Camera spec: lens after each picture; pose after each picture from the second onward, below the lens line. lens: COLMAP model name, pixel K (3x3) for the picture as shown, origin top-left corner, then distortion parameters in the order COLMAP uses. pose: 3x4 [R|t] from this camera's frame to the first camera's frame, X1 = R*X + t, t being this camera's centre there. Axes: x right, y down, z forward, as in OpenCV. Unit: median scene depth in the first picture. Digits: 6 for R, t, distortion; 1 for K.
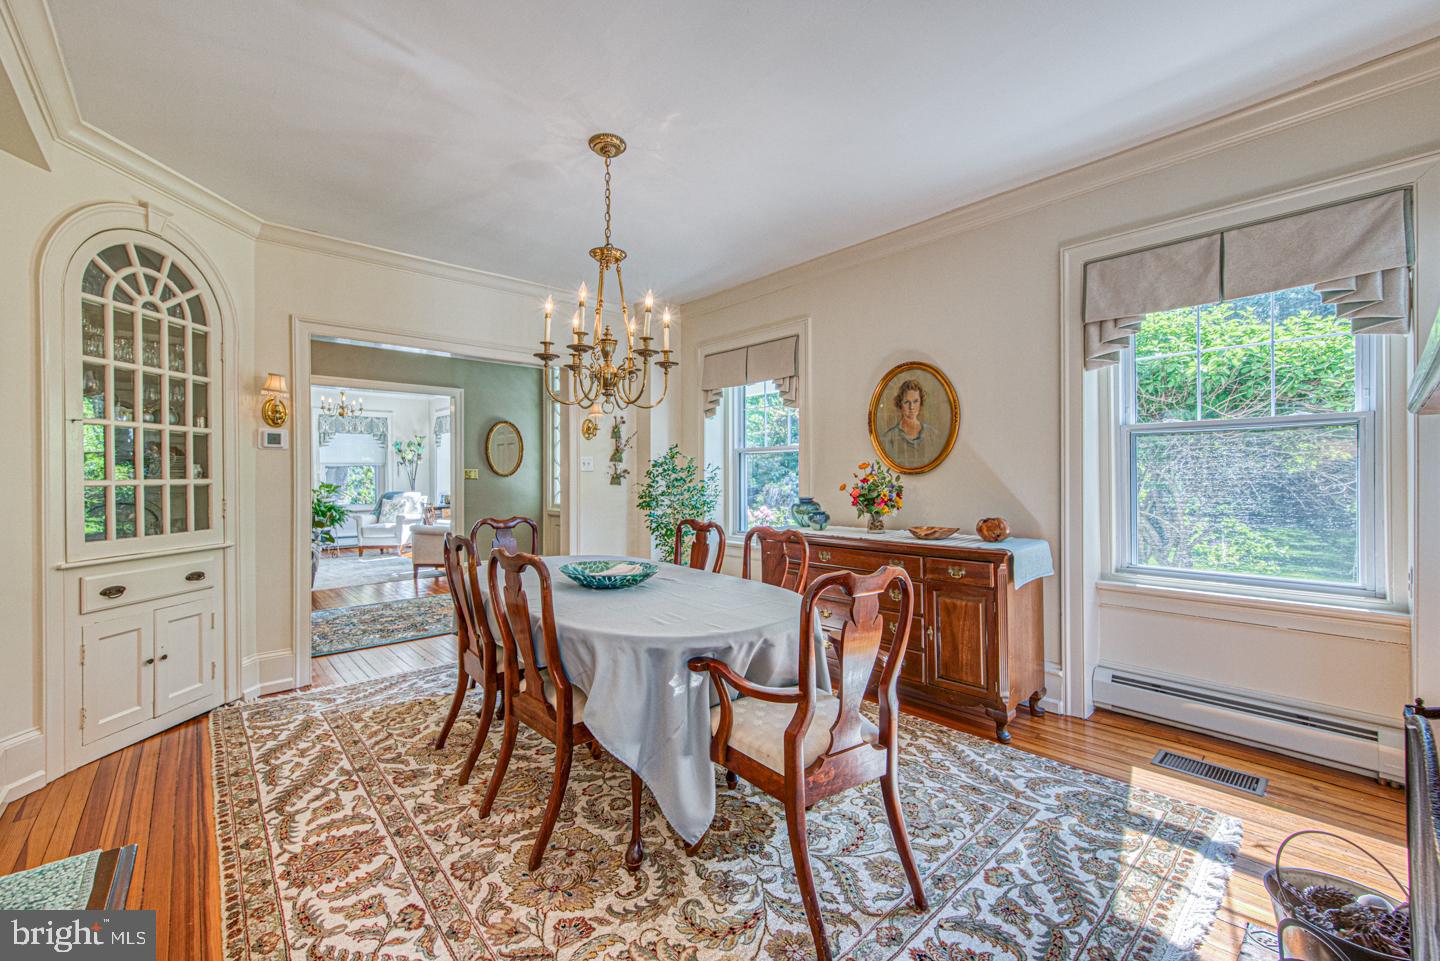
lens RADIAL K [[591.3, 0, 714.3], [0, 591.3, 481.4], [0, 0, 1]] dist [0.000833, 0.000103]
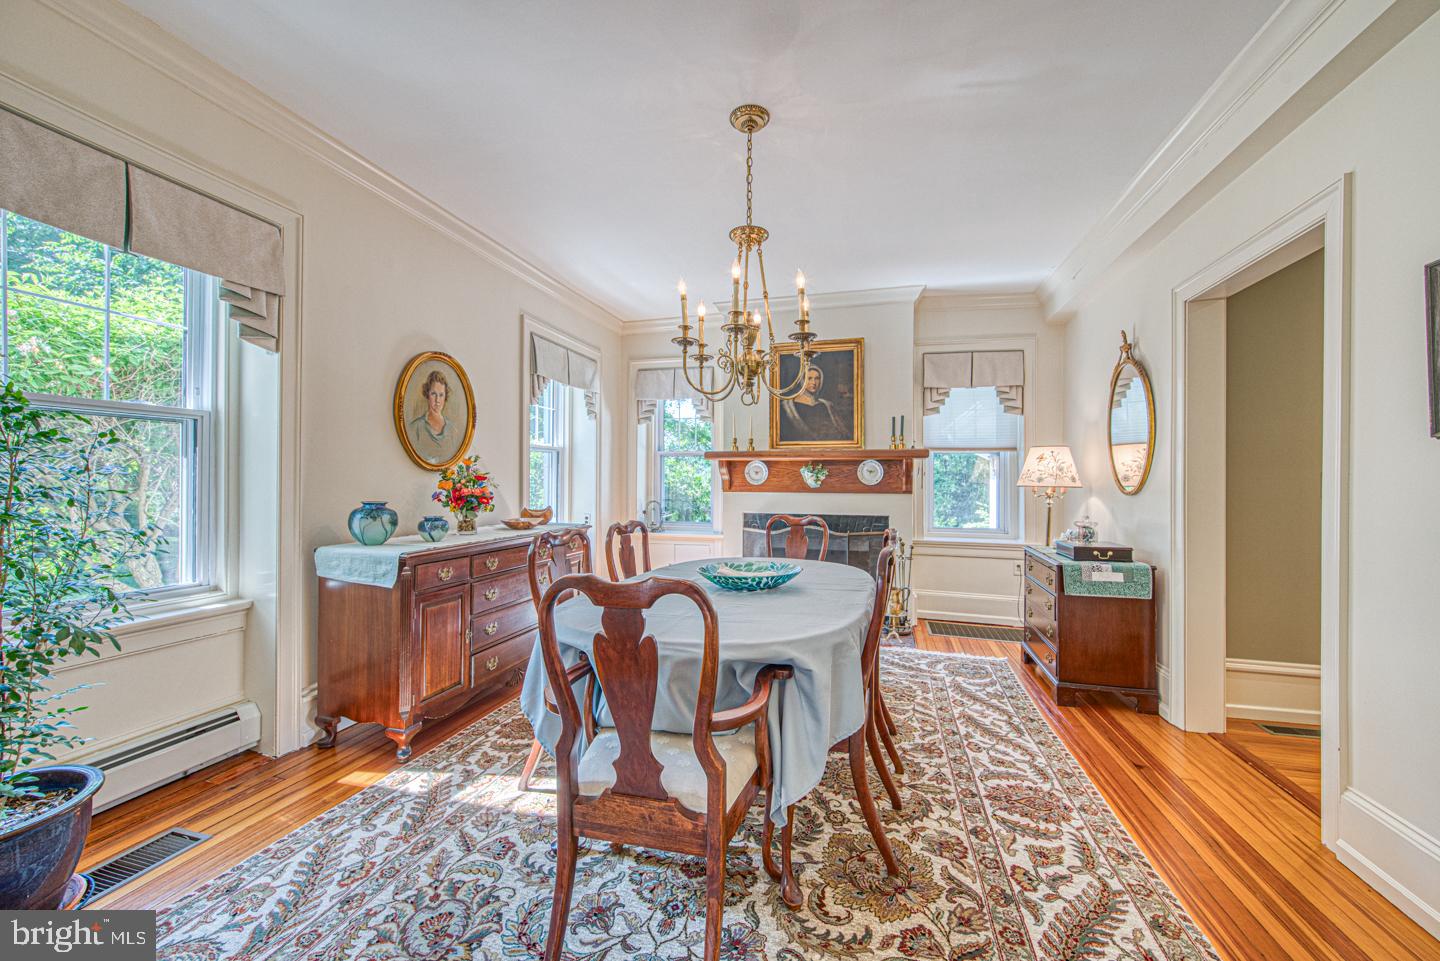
lens RADIAL K [[554.4, 0, 720.4], [0, 554.4, 479.6], [0, 0, 1]] dist [0.001832, -0.000039]
pose [[-0.534488, 0.005731, 0.845157, -1.079890], [0.008047, 0.999966, -0.001692, 0.009079], [-0.845138, 0.005897, -0.534516, 1.813538]]
